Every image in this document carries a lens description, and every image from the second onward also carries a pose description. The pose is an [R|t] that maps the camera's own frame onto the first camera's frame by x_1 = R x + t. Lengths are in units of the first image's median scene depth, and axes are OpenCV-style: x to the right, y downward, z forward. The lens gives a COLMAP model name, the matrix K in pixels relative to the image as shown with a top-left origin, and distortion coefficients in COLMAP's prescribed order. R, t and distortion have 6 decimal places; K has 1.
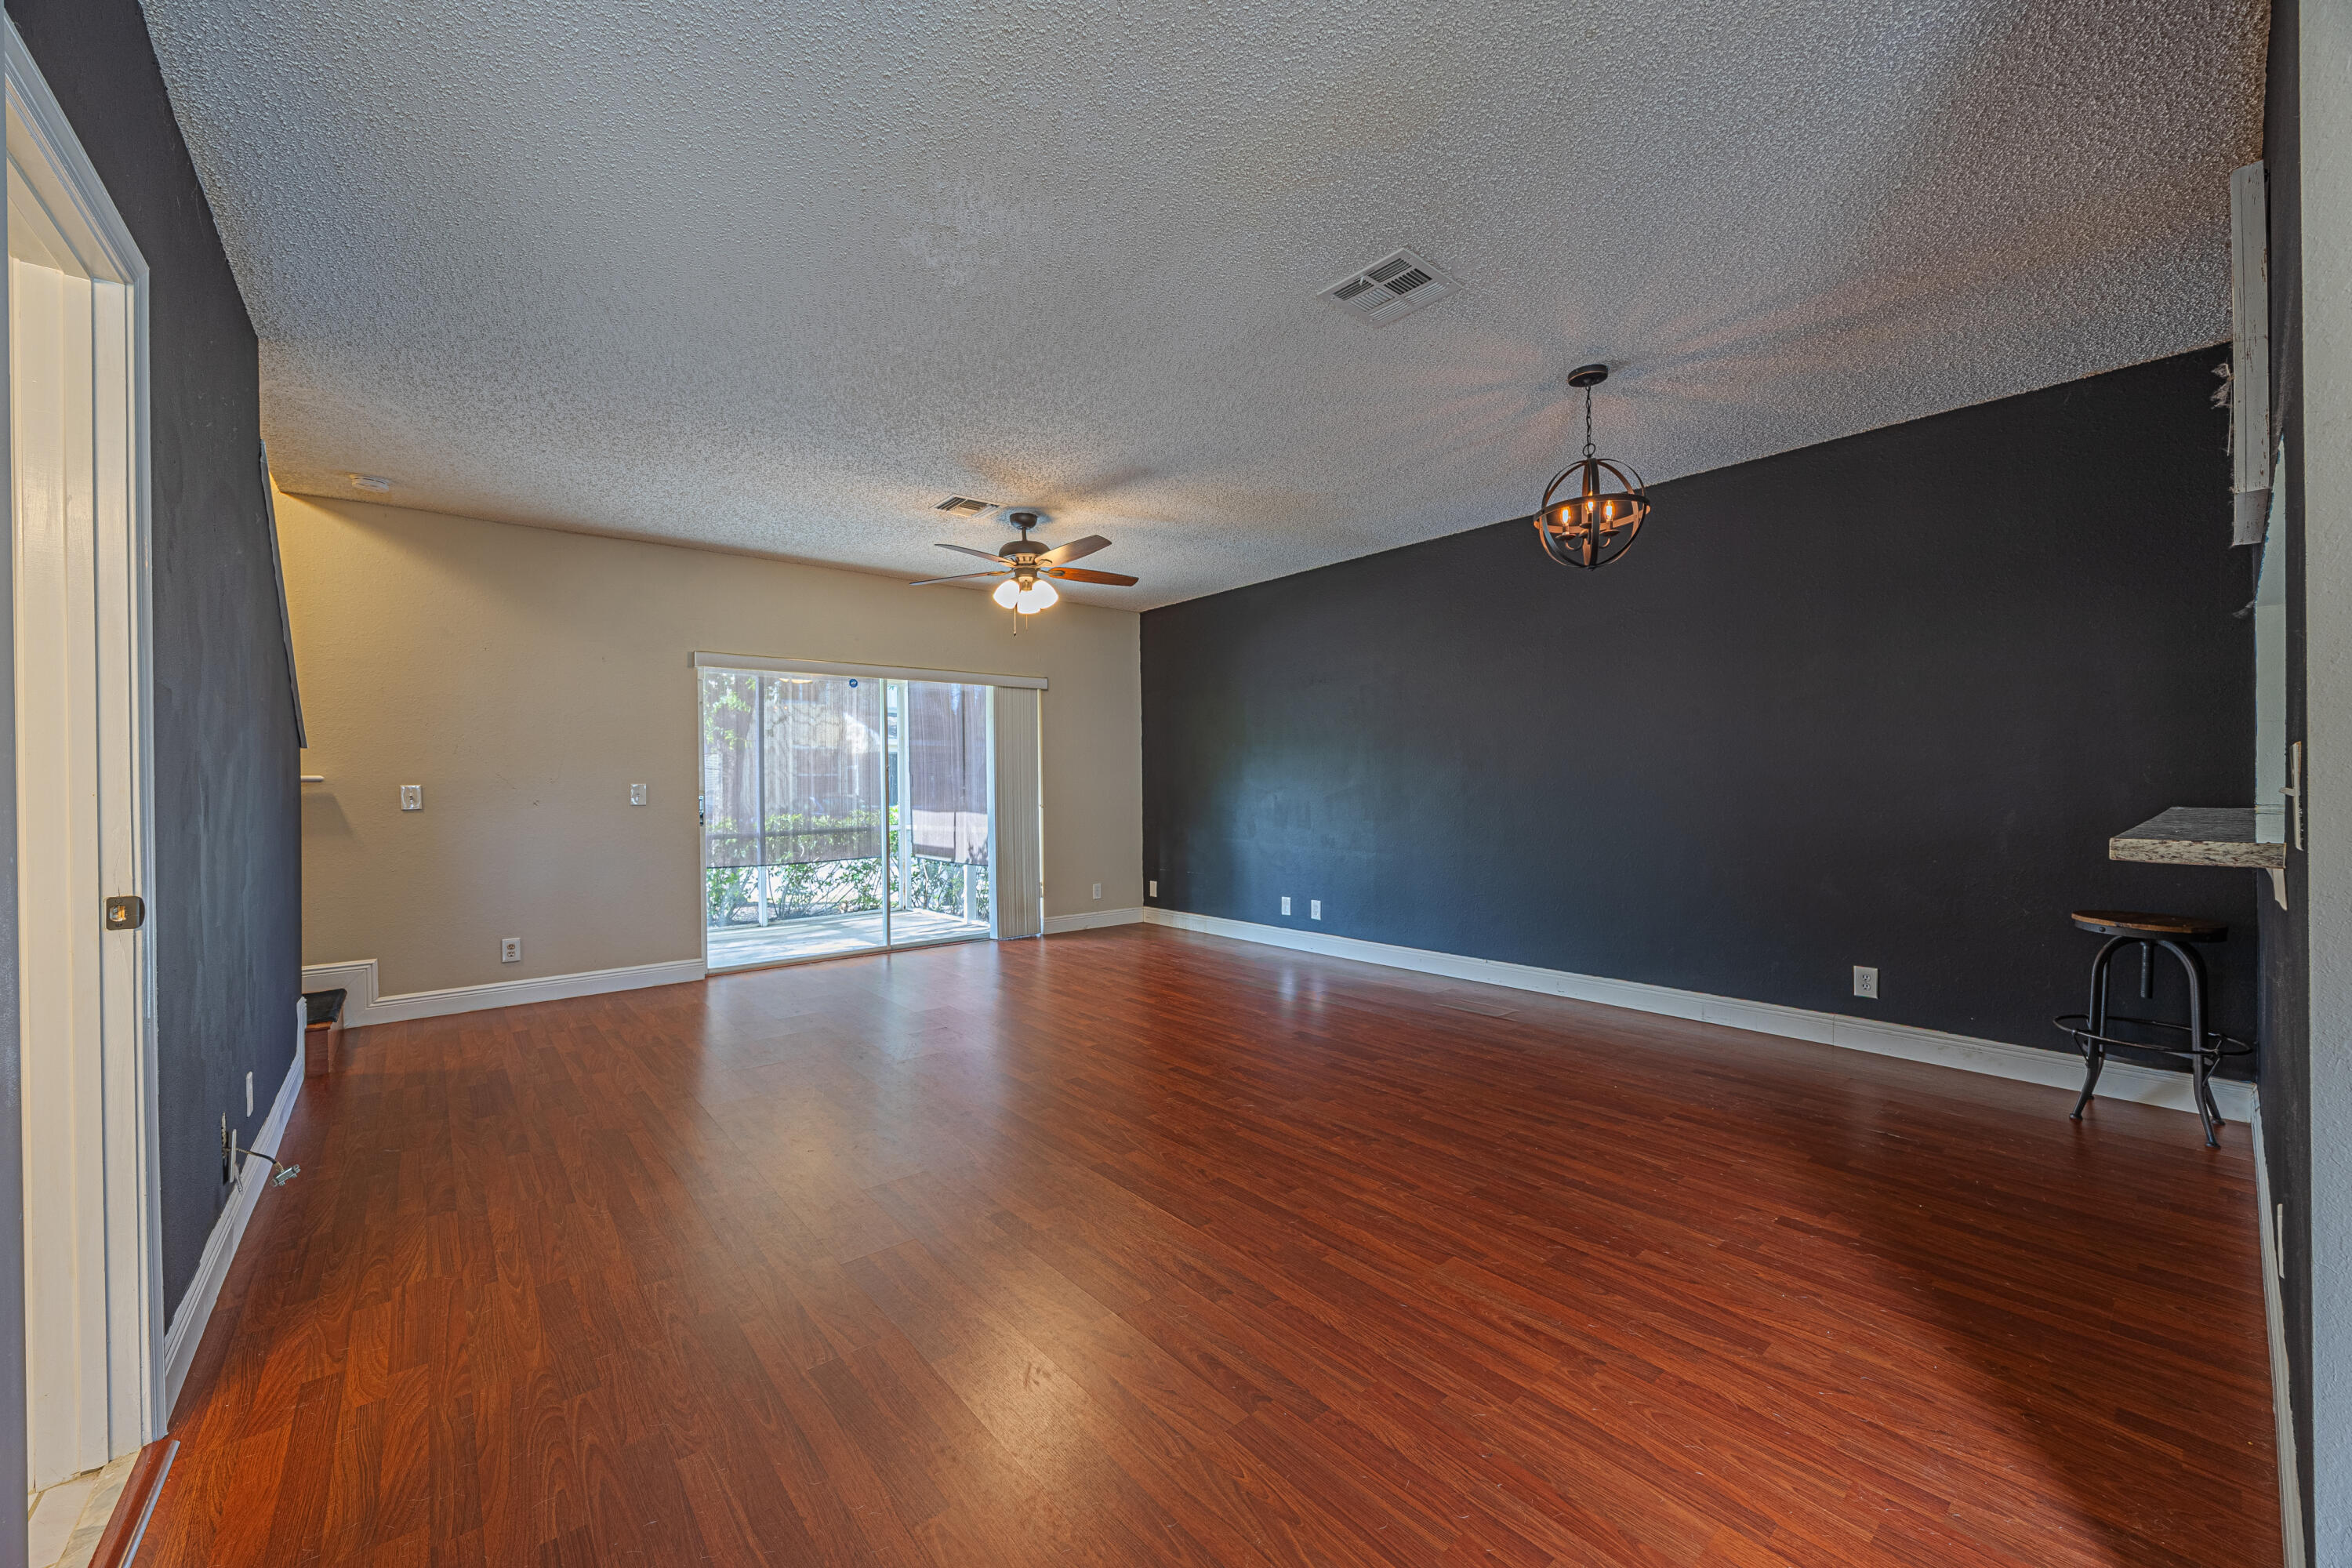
lens RADIAL K [[893.2, 0, 1178.1], [0, 893.2, 787.8], [0, 0, 1]] dist [-0.005241, 0.001316]
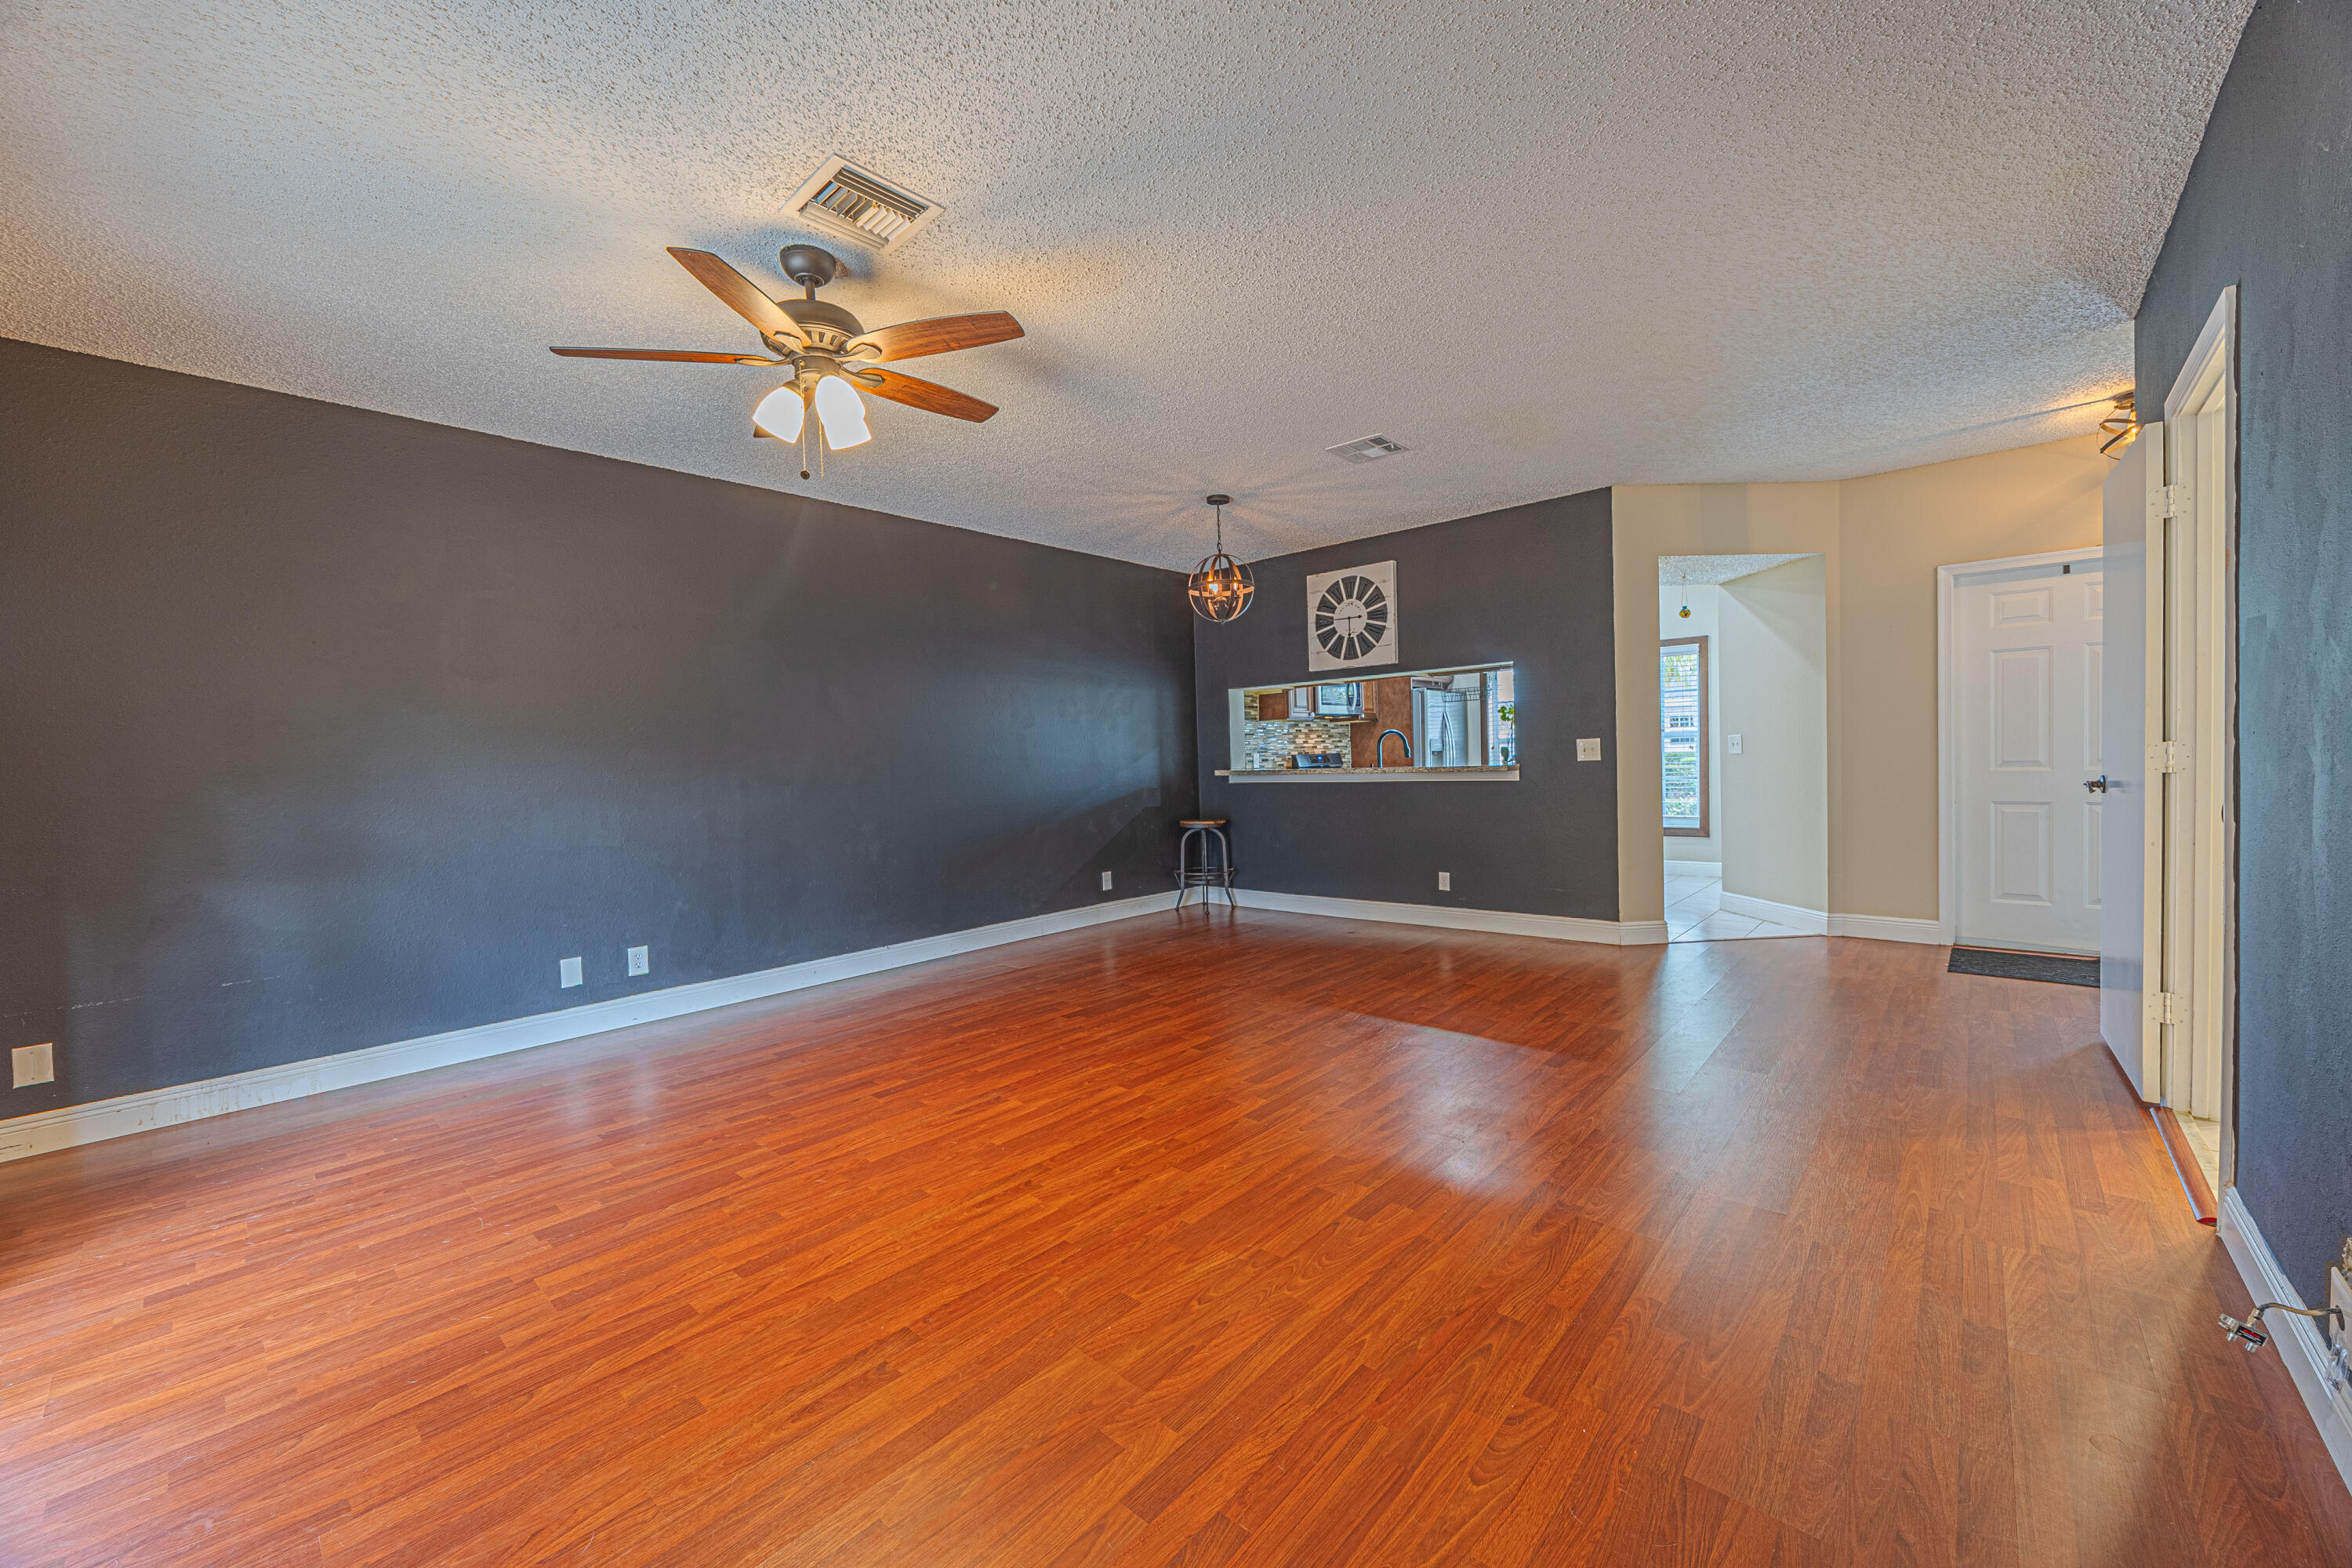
lens RADIAL K [[893.2, 0, 1166.2], [0, 893.2, 788.5], [0, 0, 1]] dist [-0.005241, 0.001316]
pose [[-0.127052, -0.019389, 0.991707, -0.880987], [0.037808, 0.998988, 0.024375, 0.005627], [-0.991175, 0.040591, -0.126190, 1.051221]]
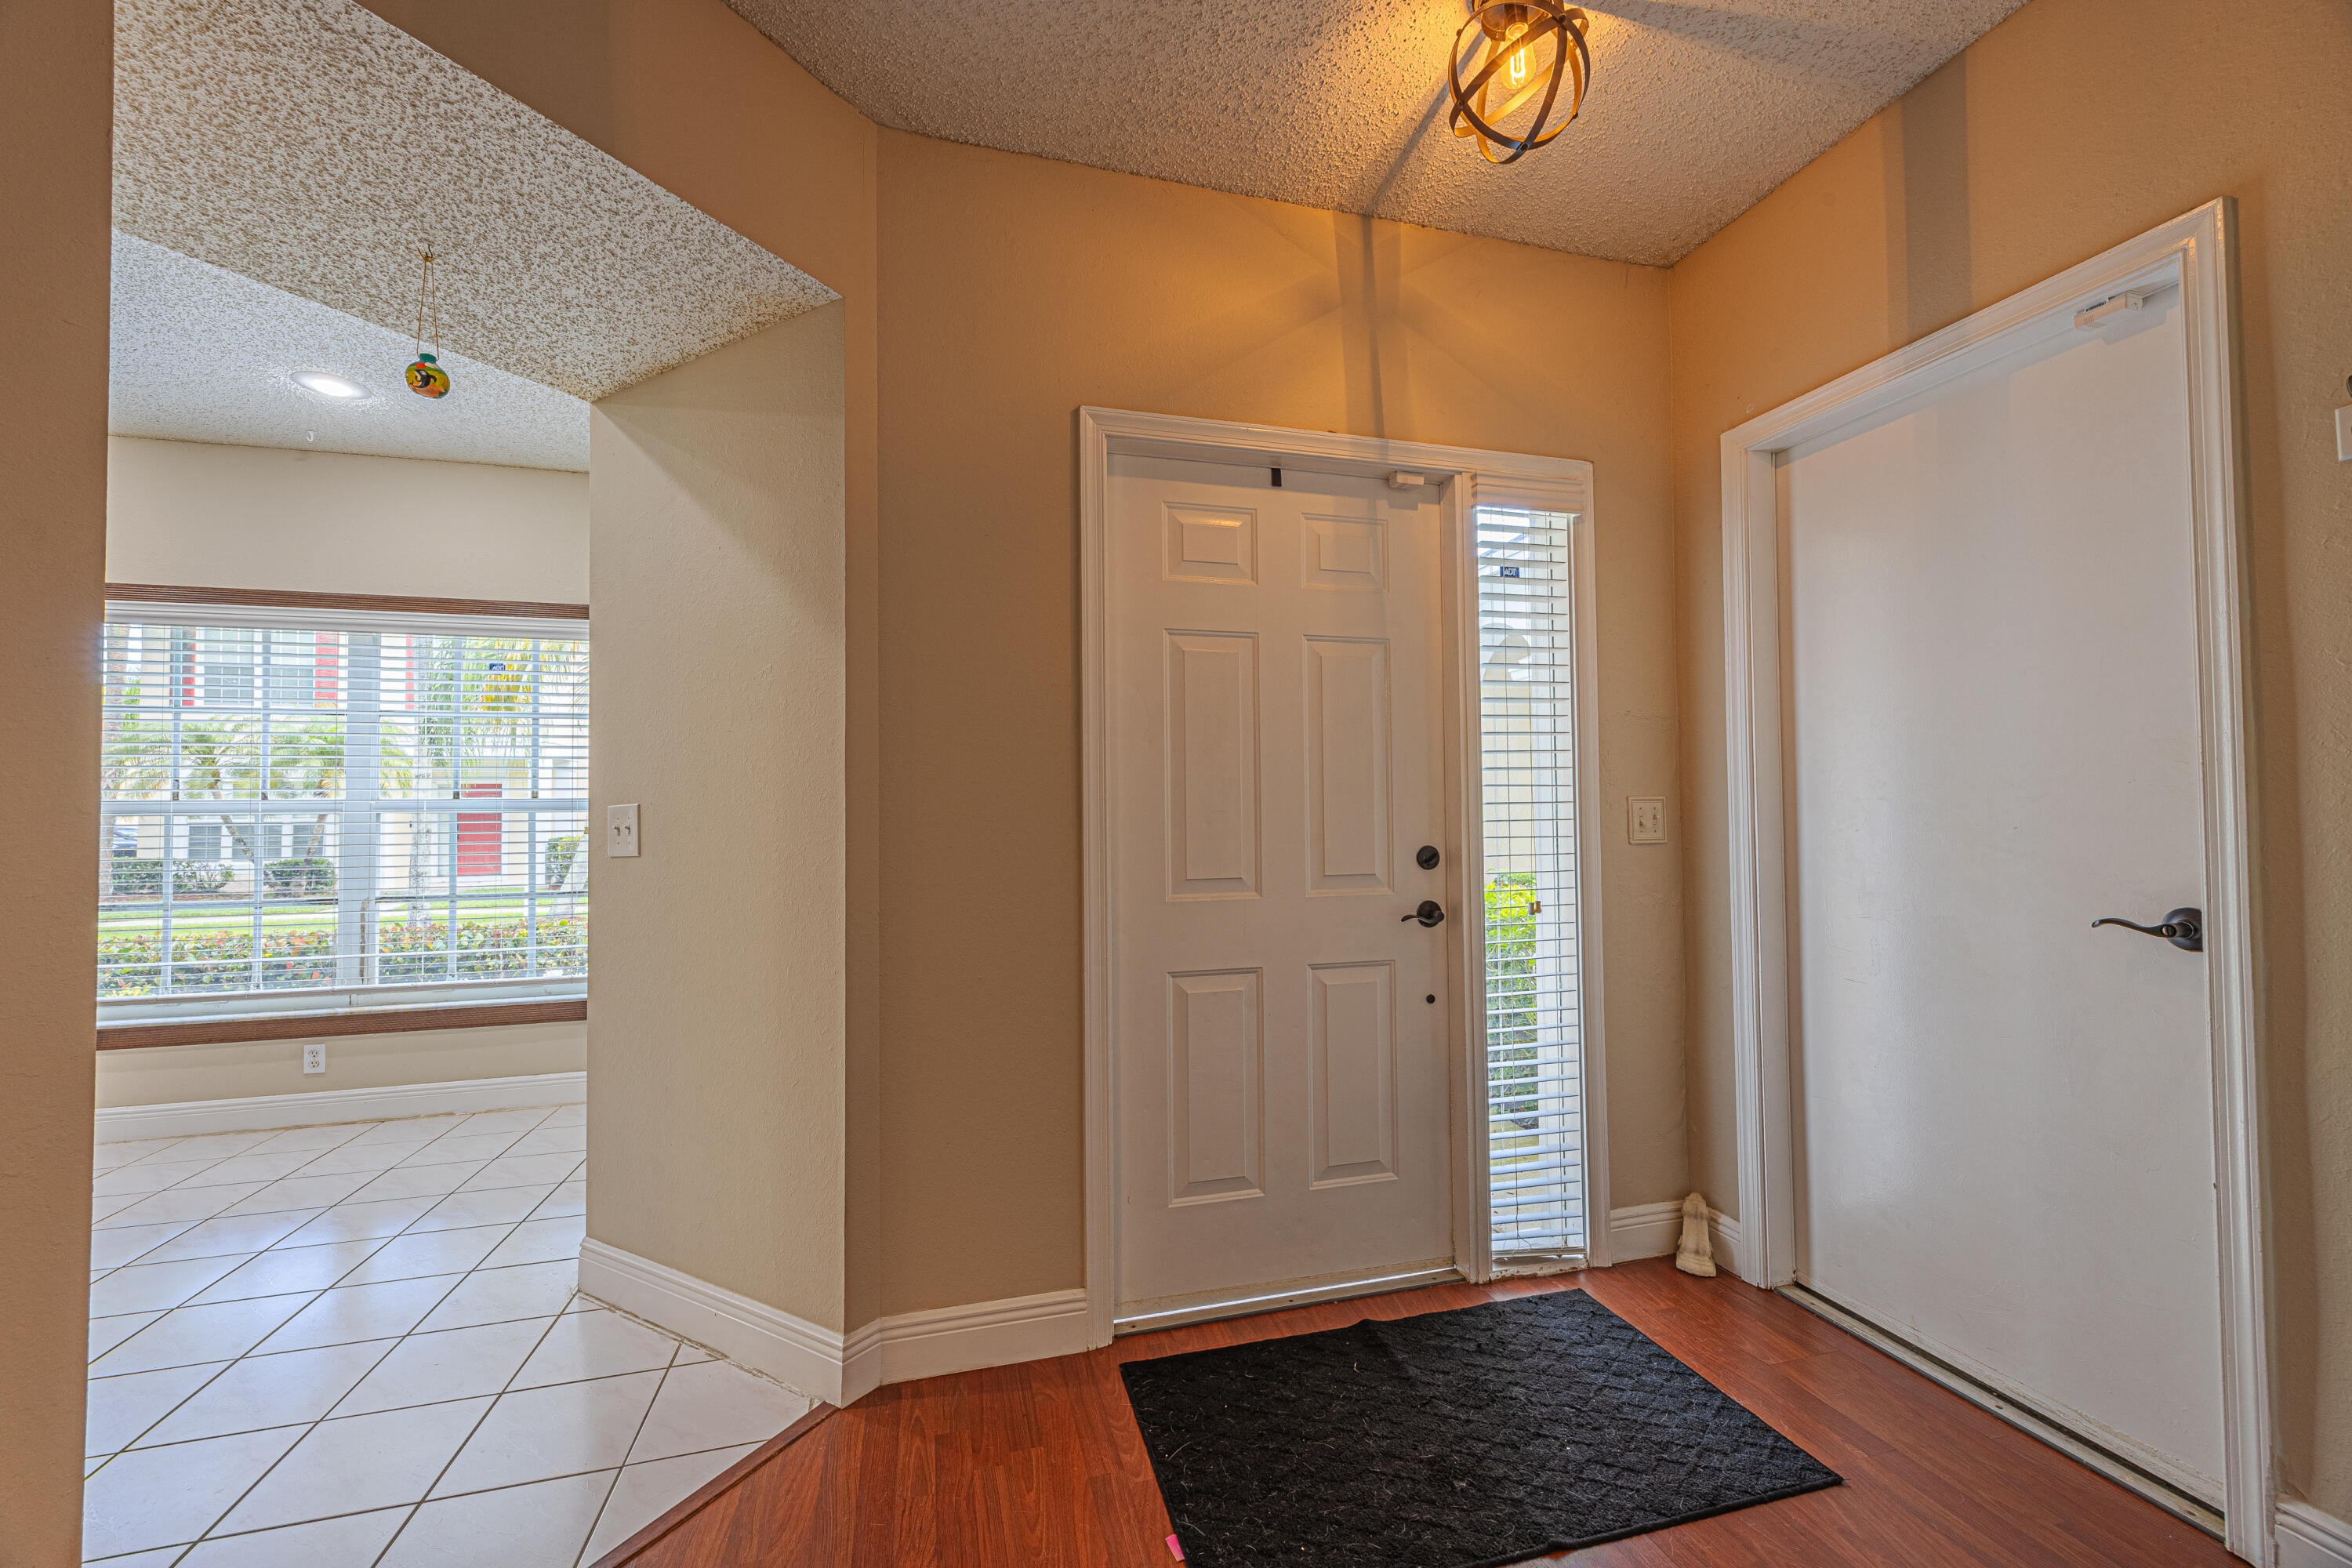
lens RADIAL K [[893.2, 0, 1169.8], [0, 893.2, 790.6], [0, 0, 1]] dist [-0.005241, 0.001316]
pose [[-0.906709, 0.031643, 0.420568, -0.055561], [0.020467, 0.999308, -0.031061, 0.004617], [-0.421260, -0.019556, -0.906729, 0.271714]]
